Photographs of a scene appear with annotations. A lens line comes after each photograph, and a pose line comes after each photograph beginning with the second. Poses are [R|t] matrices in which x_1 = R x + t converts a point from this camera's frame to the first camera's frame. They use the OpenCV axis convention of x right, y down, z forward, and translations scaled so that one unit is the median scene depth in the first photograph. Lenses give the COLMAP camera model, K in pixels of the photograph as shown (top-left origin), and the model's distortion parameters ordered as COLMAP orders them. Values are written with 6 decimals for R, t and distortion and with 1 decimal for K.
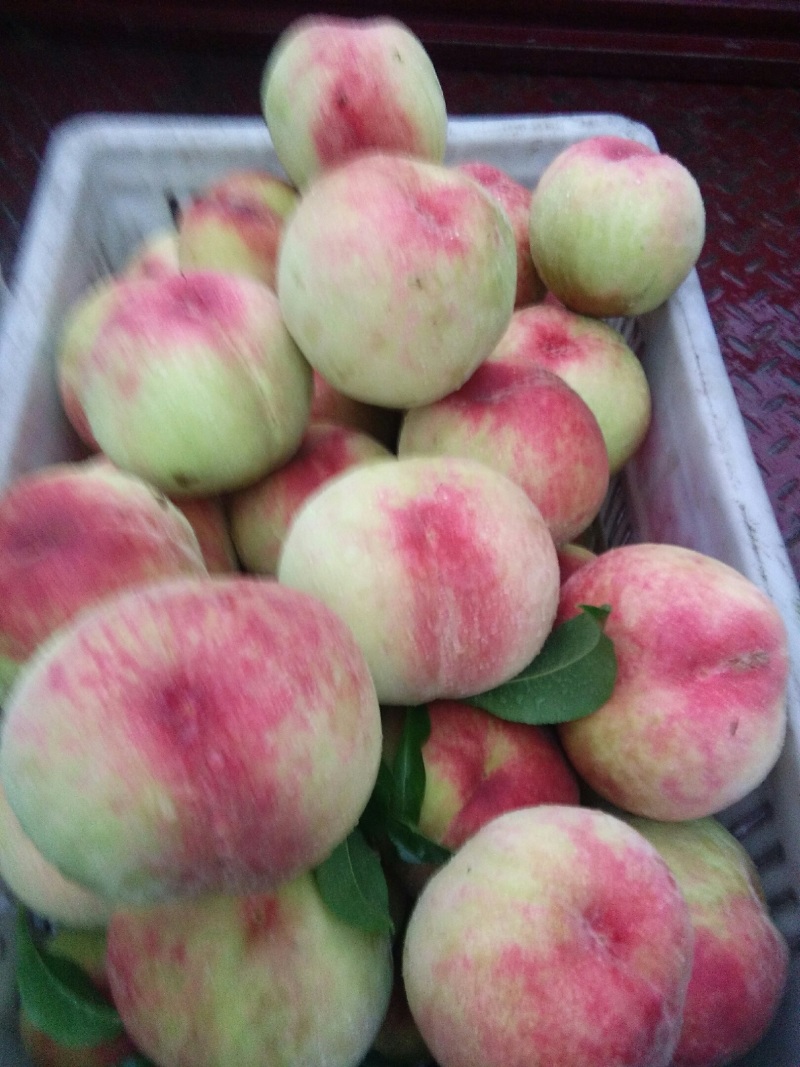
lens RADIAL K [[876.8, 0, 403.1], [0, 876.8, 532.0], [0, 0, 1]] dist [0.057508, -0.086904]
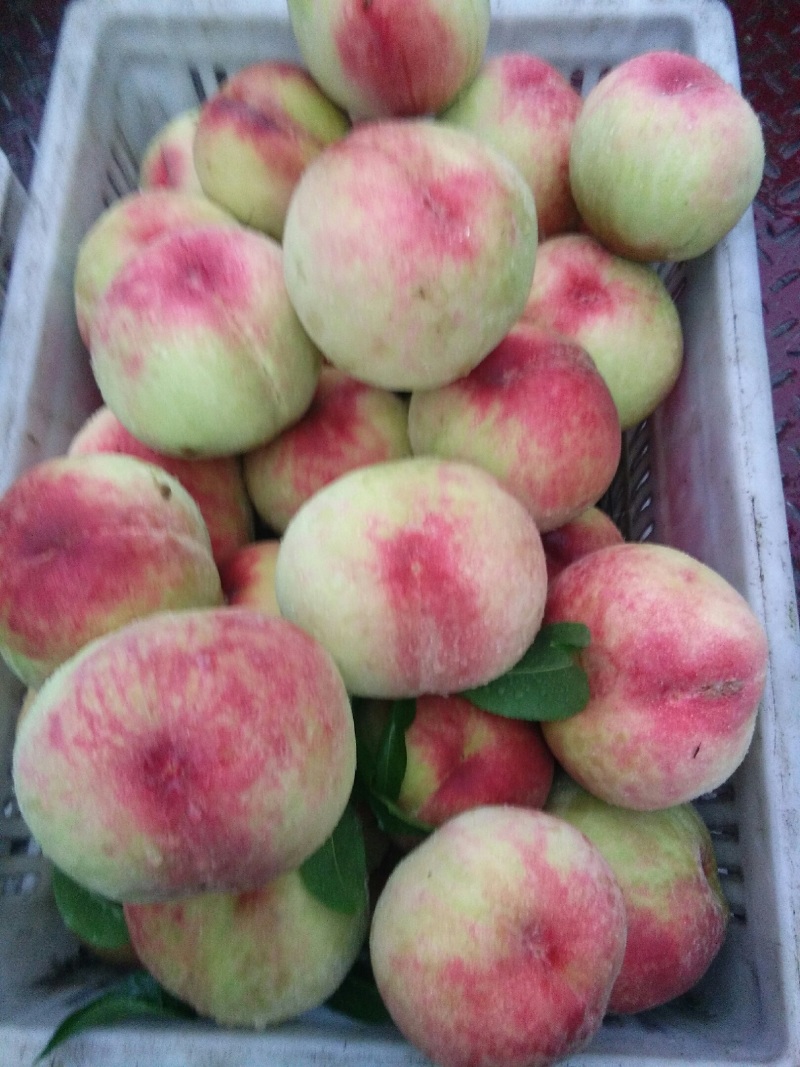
lens RADIAL K [[876.8, 0, 396.6], [0, 876.8, 536.1], [0, 0, 1]] dist [0.057508, -0.086904]
pose [[0.996371, 0.059773, -0.060601, 0.063985], [-0.042978, 0.967816, 0.247962, -0.265076], [0.073472, -0.244457, 0.966873, 0.014766]]
